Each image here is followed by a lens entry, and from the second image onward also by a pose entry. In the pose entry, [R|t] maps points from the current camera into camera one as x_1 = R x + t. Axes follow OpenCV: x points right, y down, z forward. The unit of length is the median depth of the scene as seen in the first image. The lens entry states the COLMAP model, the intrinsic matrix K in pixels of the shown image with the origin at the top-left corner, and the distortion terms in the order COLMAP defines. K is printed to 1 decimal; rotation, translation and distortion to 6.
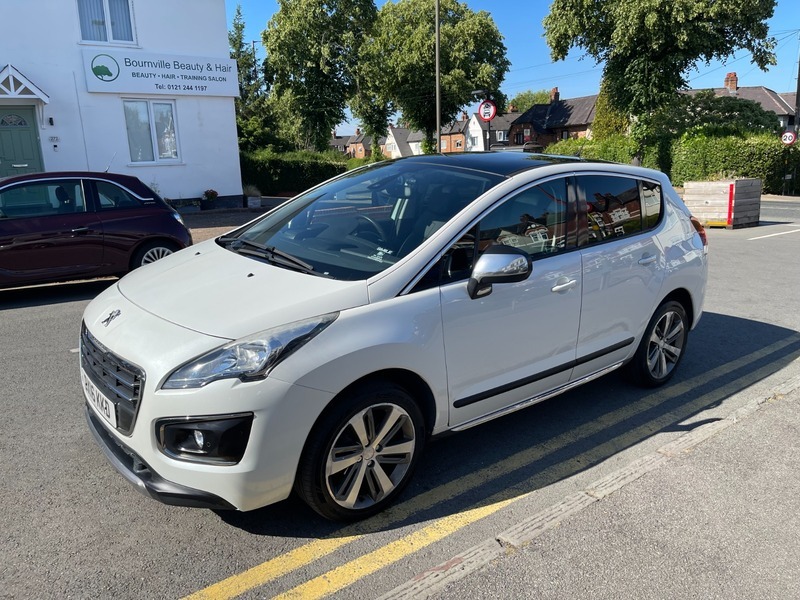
lens RADIAL K [[605.7, 0, 399.7], [0, 605.7, 291.6], [0, 0, 1]] dist [0.079037, -0.111717]
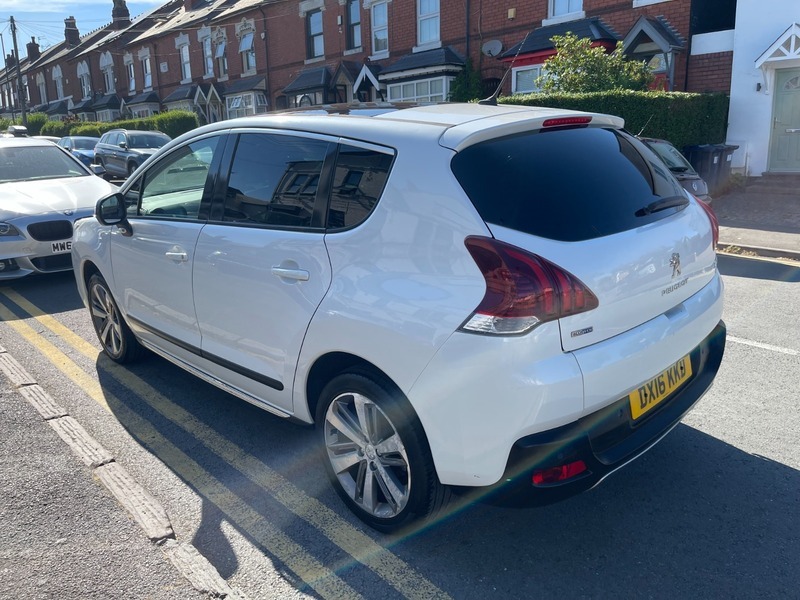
lens RADIAL K [[605.7, 0, 394.4], [0, 605.7, 293.4], [0, 0, 1]] dist [0.079037, -0.111717]
pose [[0.089022, 0.249812, -0.964193, 0.547050], [-0.198335, 0.953097, 0.228625, -0.104781], [0.976083, 0.170880, 0.134393, 0.552775]]
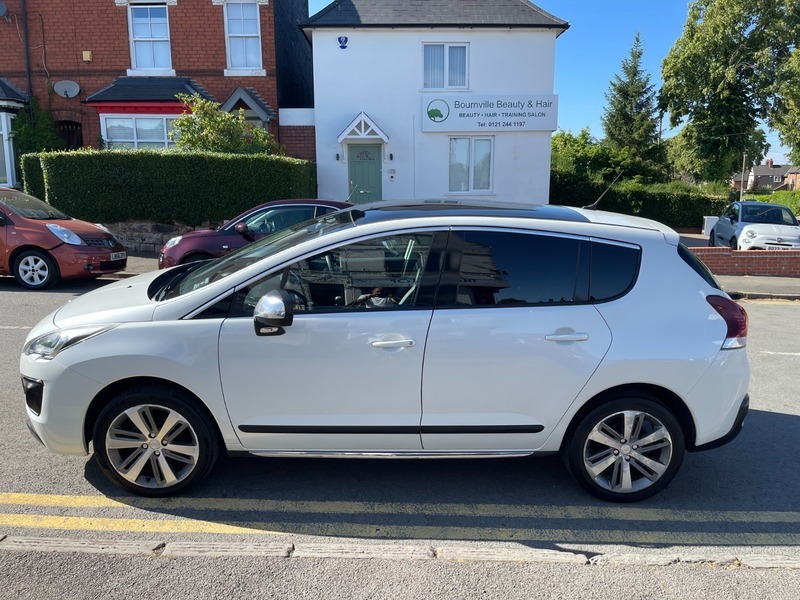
lens RADIAL K [[605.7, 0, 403.4], [0, 605.7, 300.7], [0, 0, 1]] dist [0.079037, -0.111717]
pose [[0.791835, 0.140090, -0.594452, 0.384936], [-0.157482, 0.987257, 0.022887, -0.045851], [0.590082, 0.075493, 0.803806, 0.110006]]
